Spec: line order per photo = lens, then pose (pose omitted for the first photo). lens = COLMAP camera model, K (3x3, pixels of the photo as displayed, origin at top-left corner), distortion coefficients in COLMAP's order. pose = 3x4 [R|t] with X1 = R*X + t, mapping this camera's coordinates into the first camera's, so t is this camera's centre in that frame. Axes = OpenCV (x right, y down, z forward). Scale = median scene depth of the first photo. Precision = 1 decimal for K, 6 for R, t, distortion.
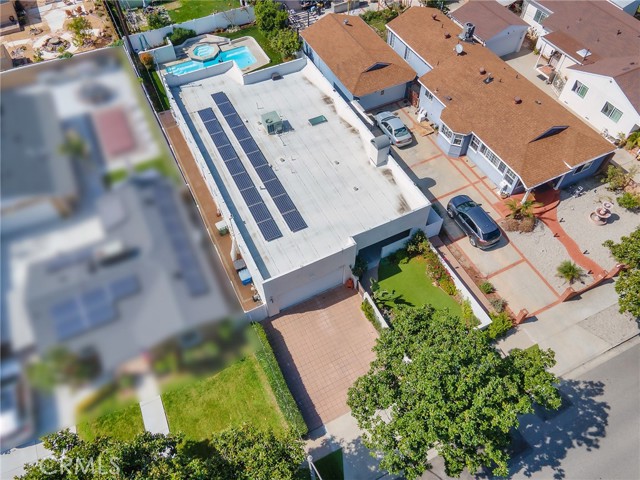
lens RADIAL K [[454.4, 0, 314.8], [0, 454.4, 242.5], [0, 0, 1]] dist [0.009582, 0.044002]
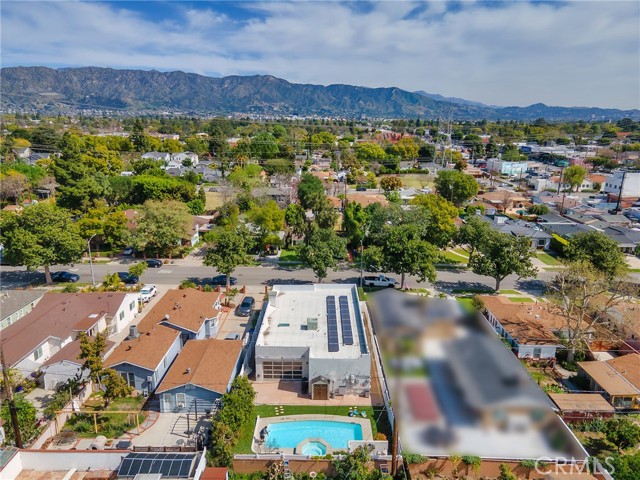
lens RADIAL K [[454.4, 0, 314.8], [0, 454.4, 242.5], [0, 0, 1]] dist [0.009582, 0.044002]
pose [[-0.891941, -0.101722, 0.440561, -0.745021], [0.375384, 0.376557, 0.846930, -1.651685], [-0.252048, 0.920792, -0.297682, 1.174661]]
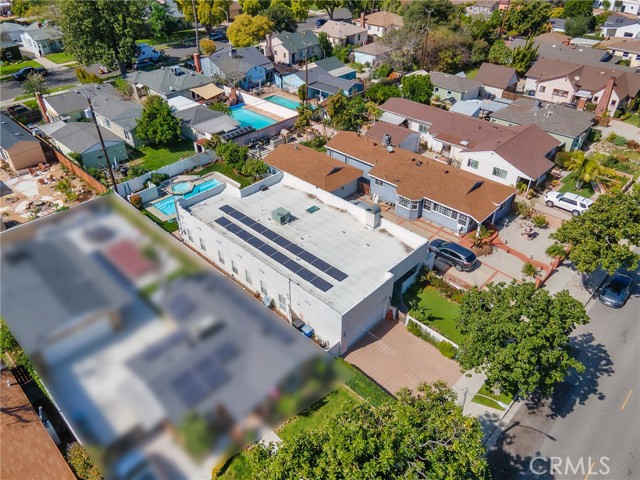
lens RADIAL K [[454.4, 0, 314.8], [0, 454.4, 242.5], [0, 0, 1]] dist [0.009582, 0.044002]
pose [[0.942432, -0.191903, 0.273851, -0.349547], [0.267912, 0.923385, -0.274924, 0.162970], [-0.200111, 0.332465, 0.921641, -0.129358]]
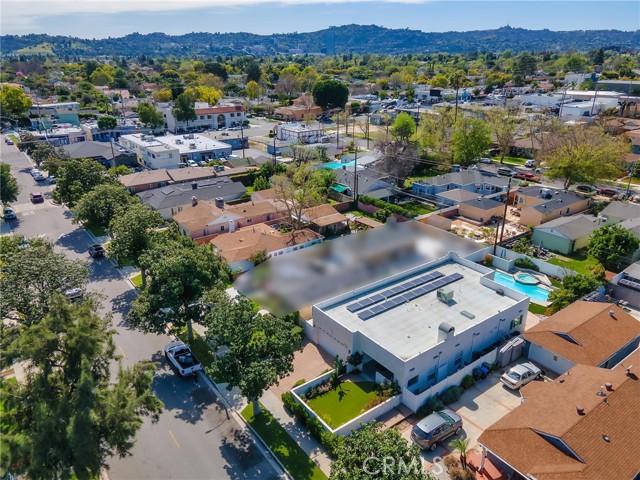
lens RADIAL K [[464.2, 0, 320.0], [0, 464.2, 240.0], [0, 0, 1]] dist [0.005238, 0.001438]
pose [[0.187660, 0.381814, -0.904987, 1.034545], [-0.800509, 0.593356, 0.084342, -0.169926], [0.569182, 0.708623, 0.416995, 0.064841]]
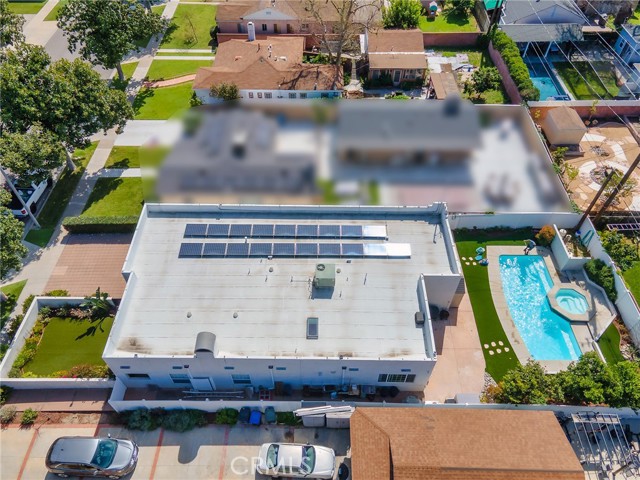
lens RADIAL K [[454.4, 0, 314.8], [0, 454.4, 242.5], [0, 0, 1]] dist [0.009582, 0.044002]
pose [[-0.446305, 0.699978, -0.557532, 0.333184], [-0.723395, 0.084555, 0.685237, -0.814124], [0.526793, 0.709141, 0.468623, 0.534479]]
